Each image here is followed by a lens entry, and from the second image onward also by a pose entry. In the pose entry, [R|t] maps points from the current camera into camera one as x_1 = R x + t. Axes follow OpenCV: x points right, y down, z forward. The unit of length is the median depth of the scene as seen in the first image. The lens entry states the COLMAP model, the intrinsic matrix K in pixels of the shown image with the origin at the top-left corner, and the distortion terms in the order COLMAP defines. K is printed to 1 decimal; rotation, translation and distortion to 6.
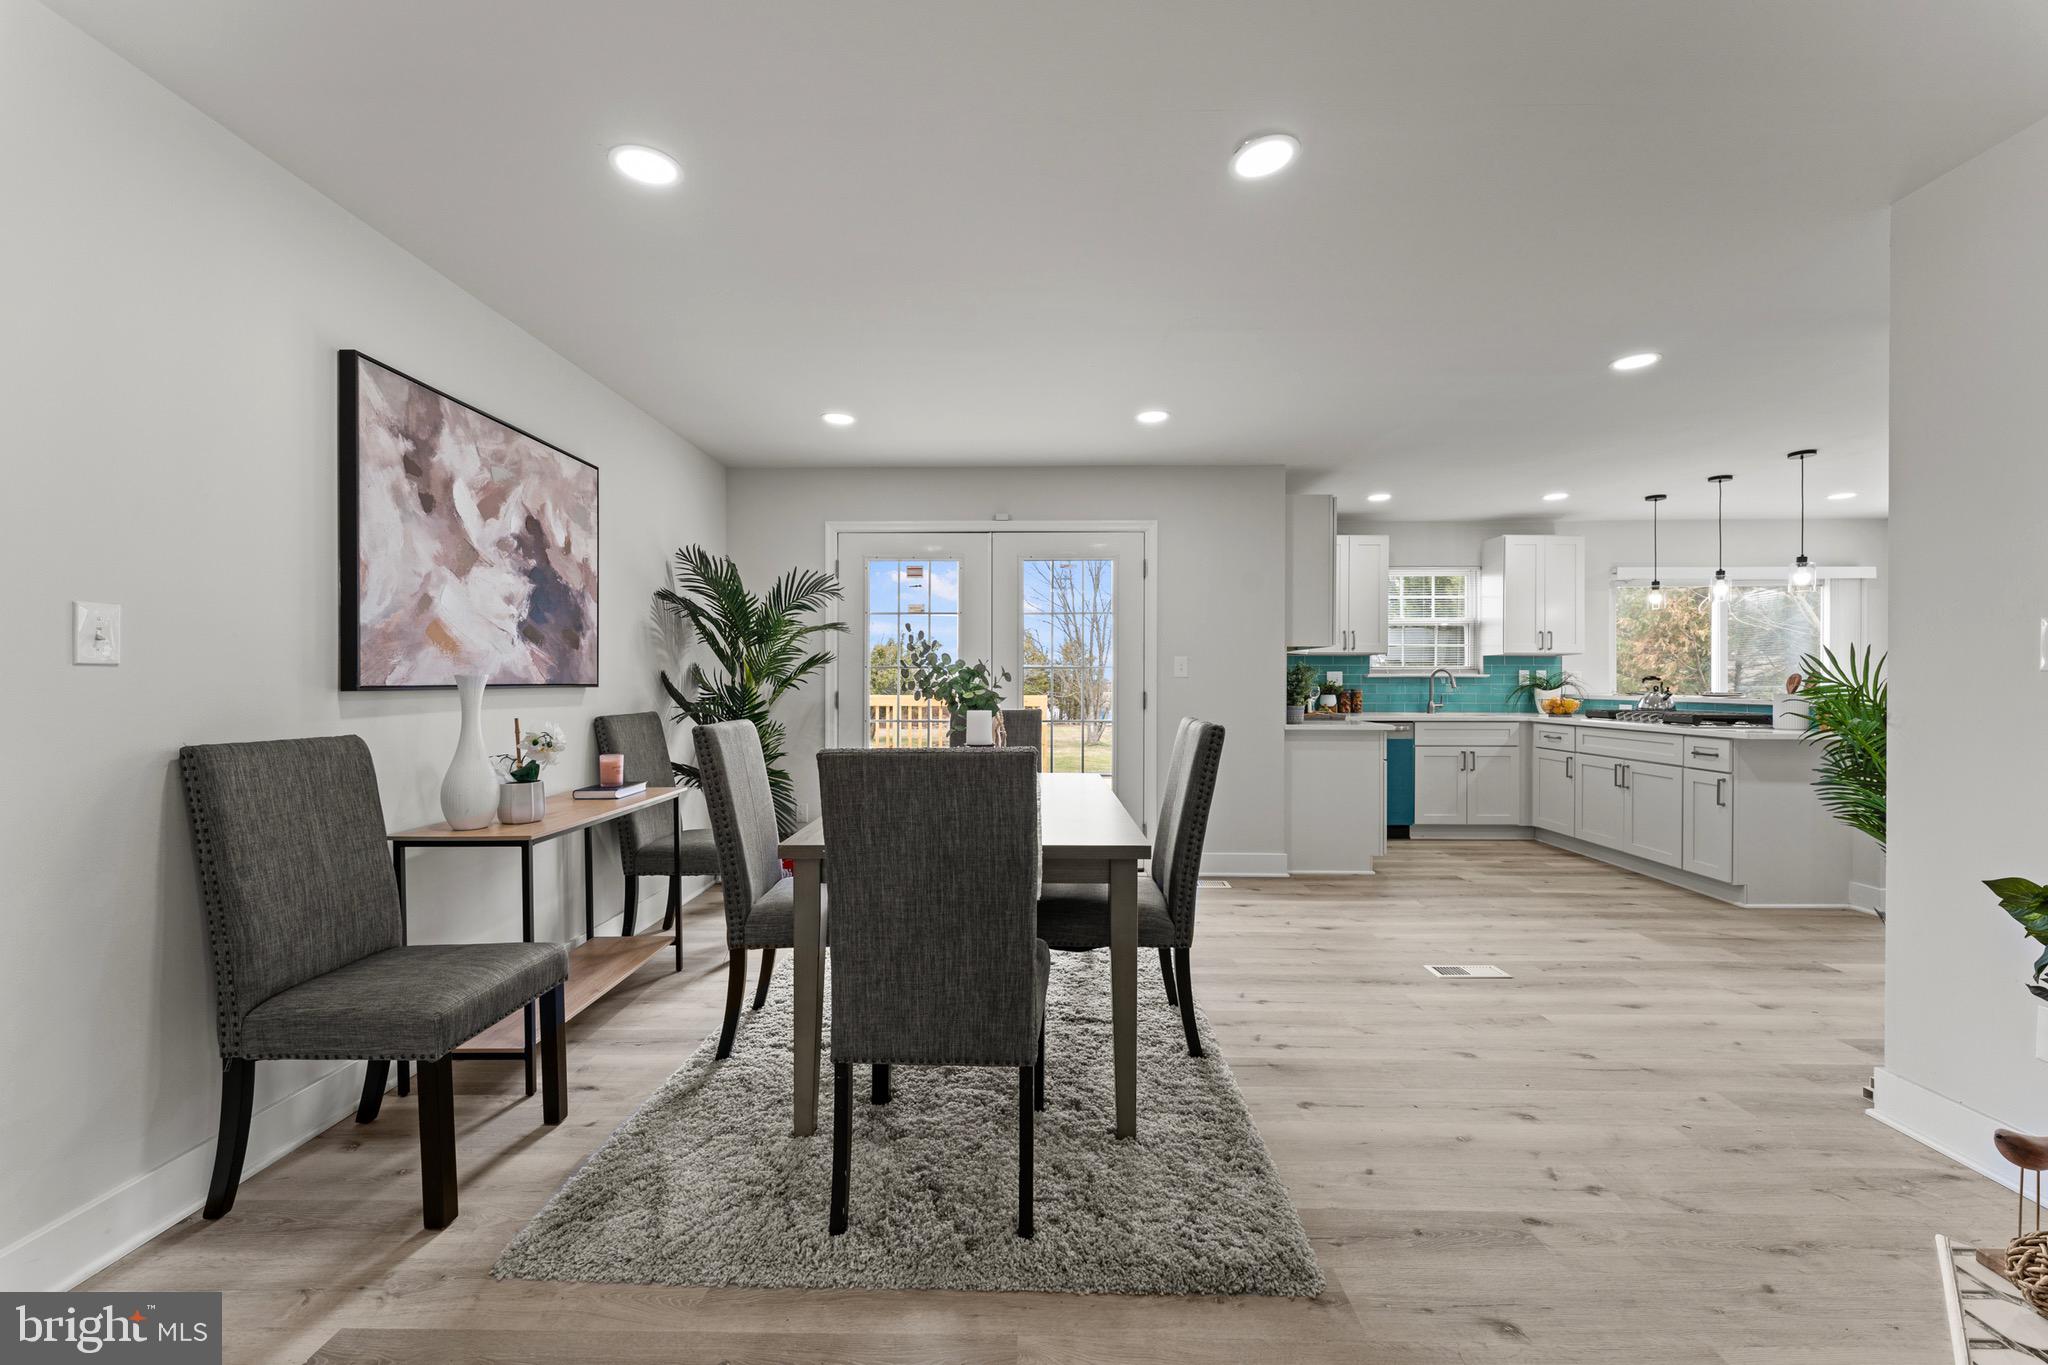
lens RADIAL K [[823.4, 0, 1025.6], [0, 823.4, 681.8], [0, 0, 1]] dist [0.000397, 0.000074]
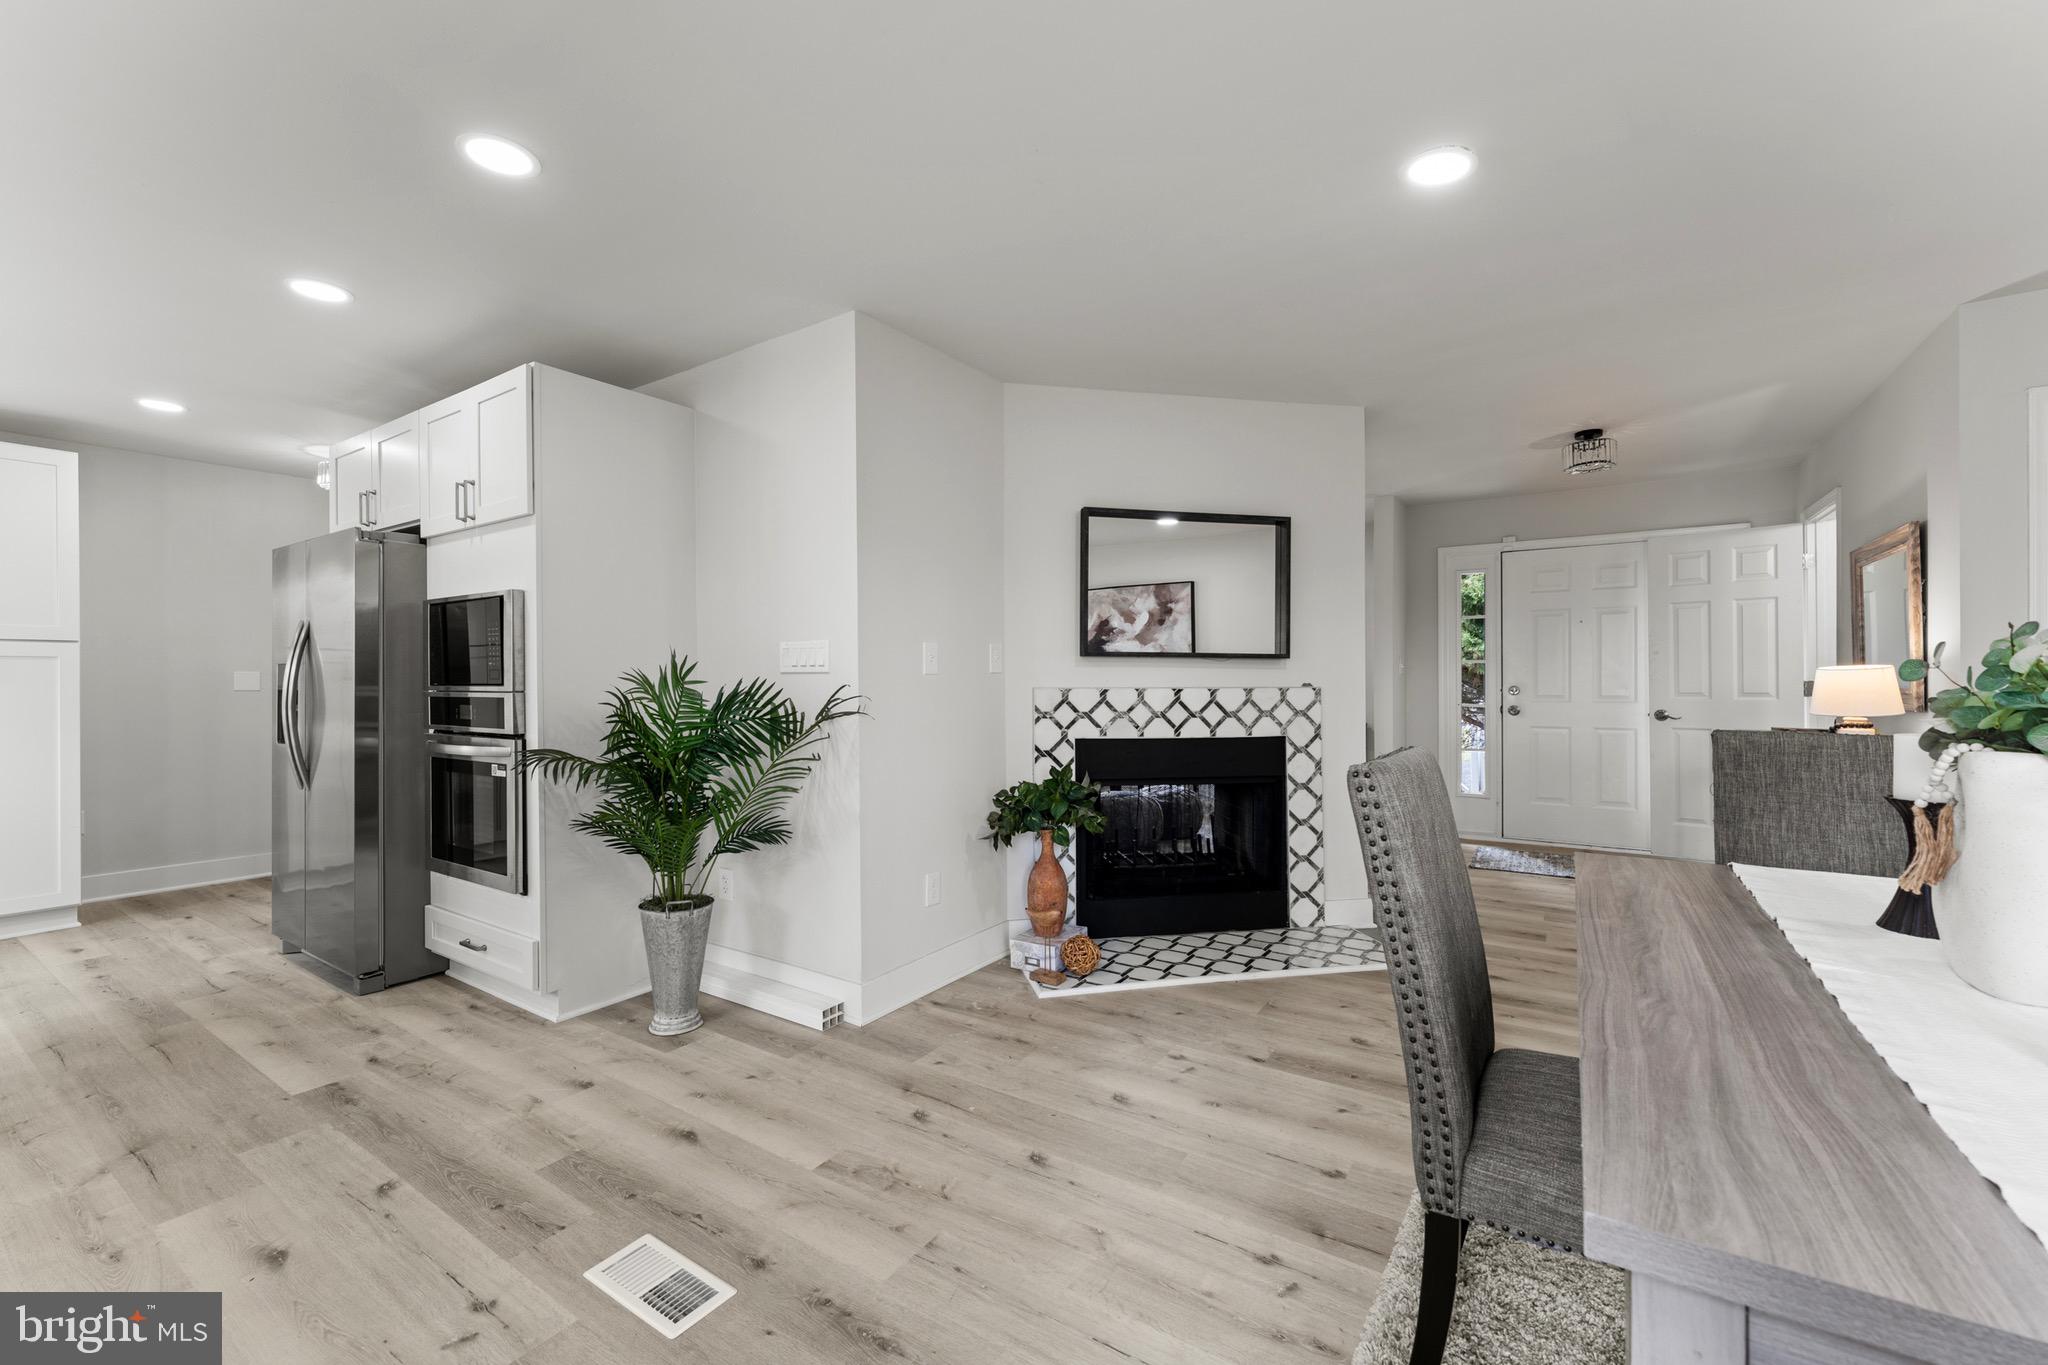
lens RADIAL K [[816.8, 0, 1014.9], [0, 816.8, 682.5], [0, 0, 1]] dist [0.002296, 0.000071]
pose [[-0.841276, 0.006276, 0.540570, 0.117150], [0.003962, 0.999977, -0.005444, 0.010666], [-0.540592, -0.002438, -0.841281, 1.395023]]
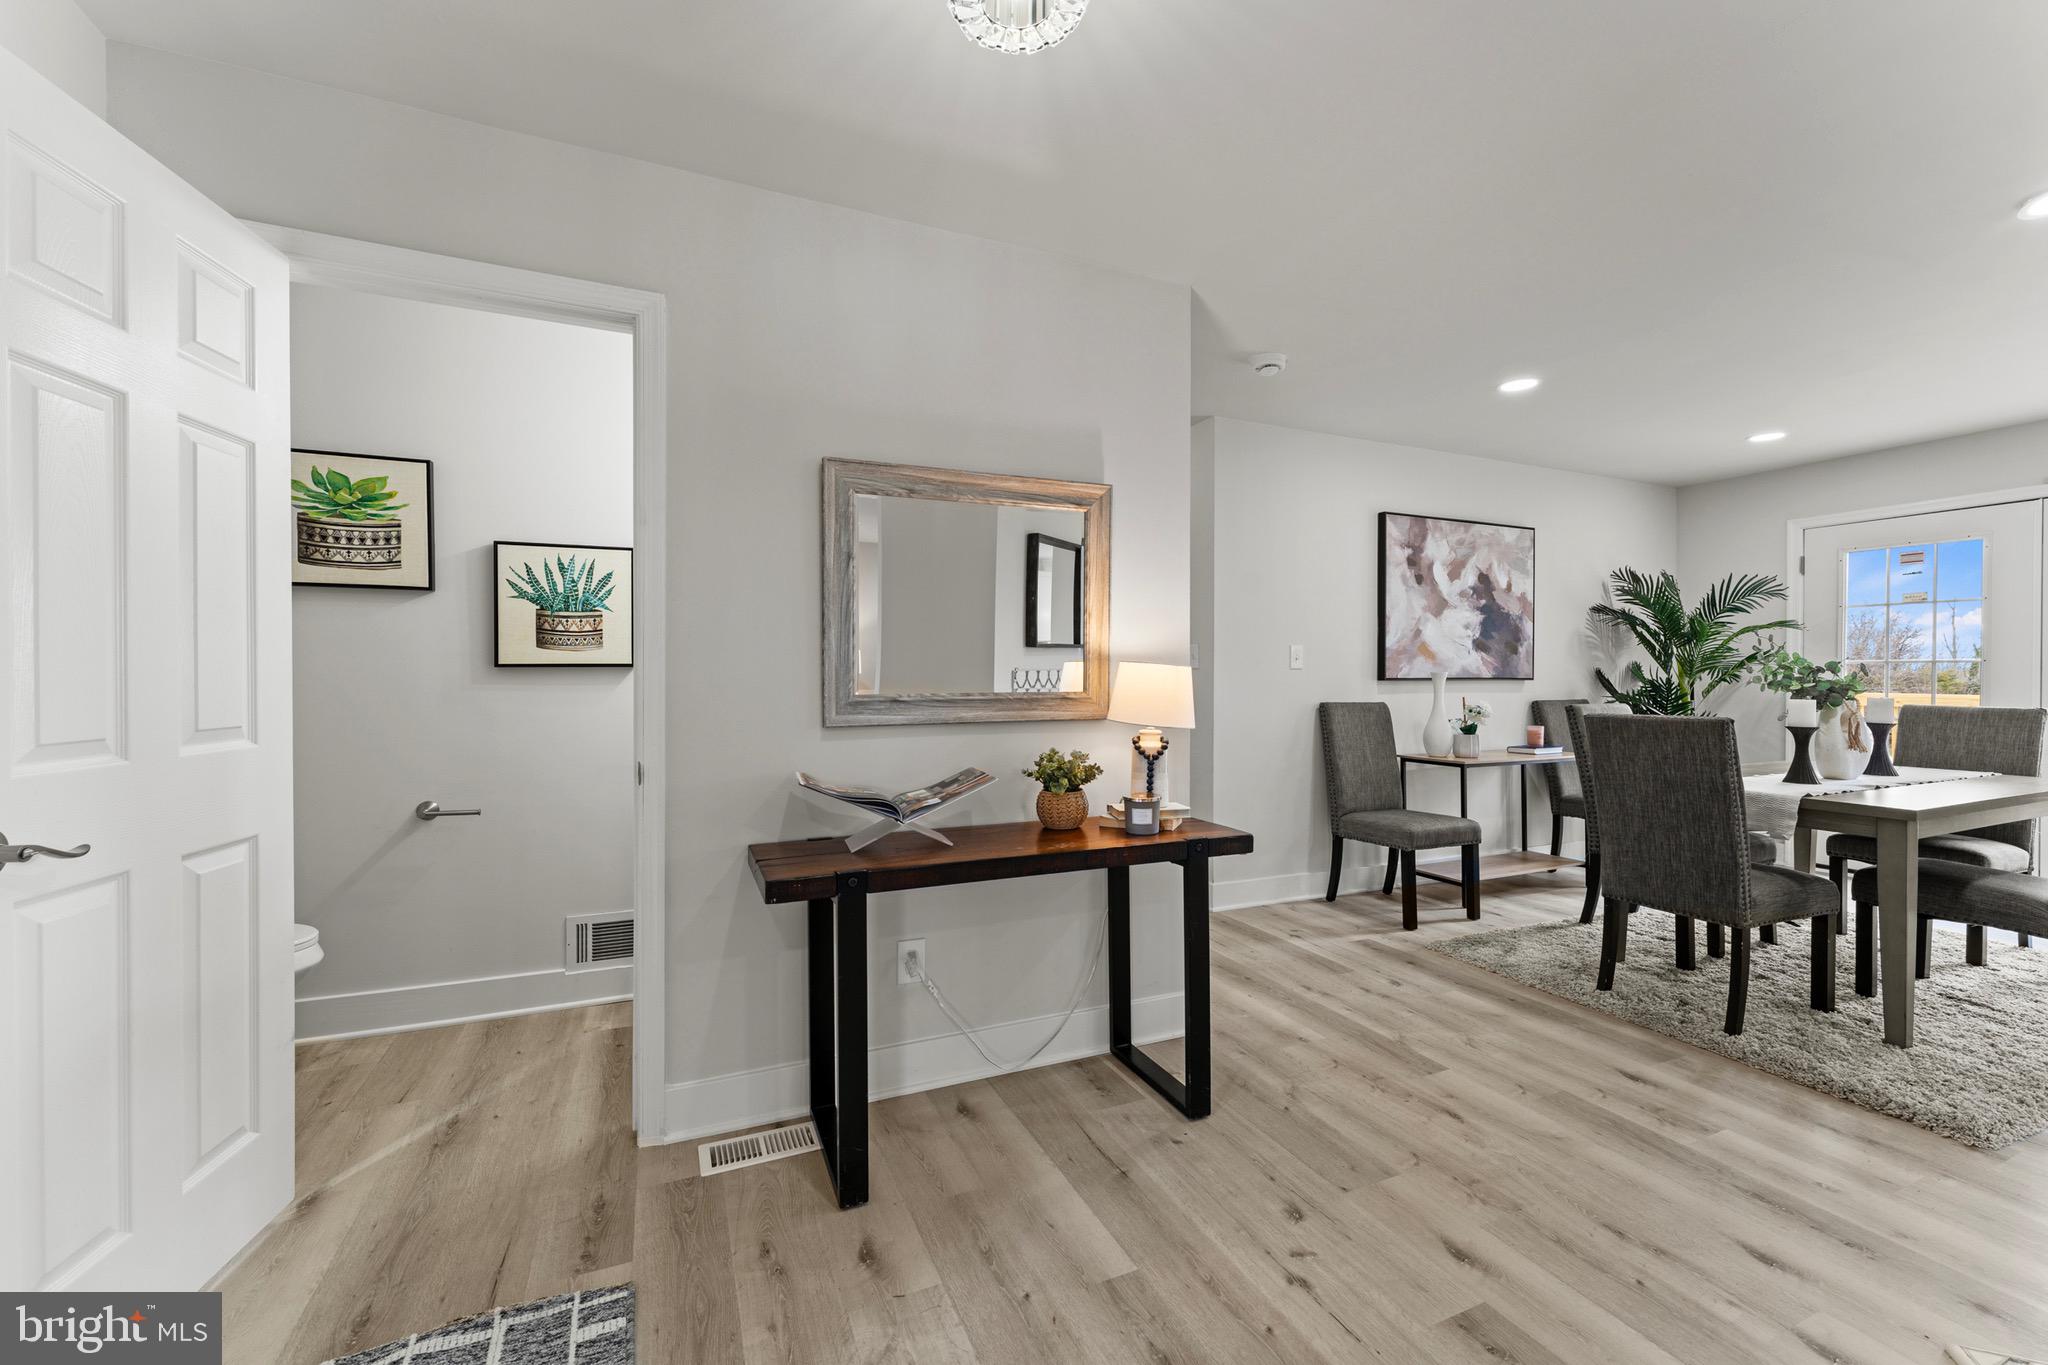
lens RADIAL K [[816.8, 0, 1014.9], [0, 816.8, 682.5], [0, 0, 1]] dist [0.002296, 0.000071]
pose [[0.411708, 0.008373, -0.911277, 0.463959], [-0.003039, 0.999965, 0.007815, 0.002431], [0.911311, -0.000448, 0.411719, -0.471226]]
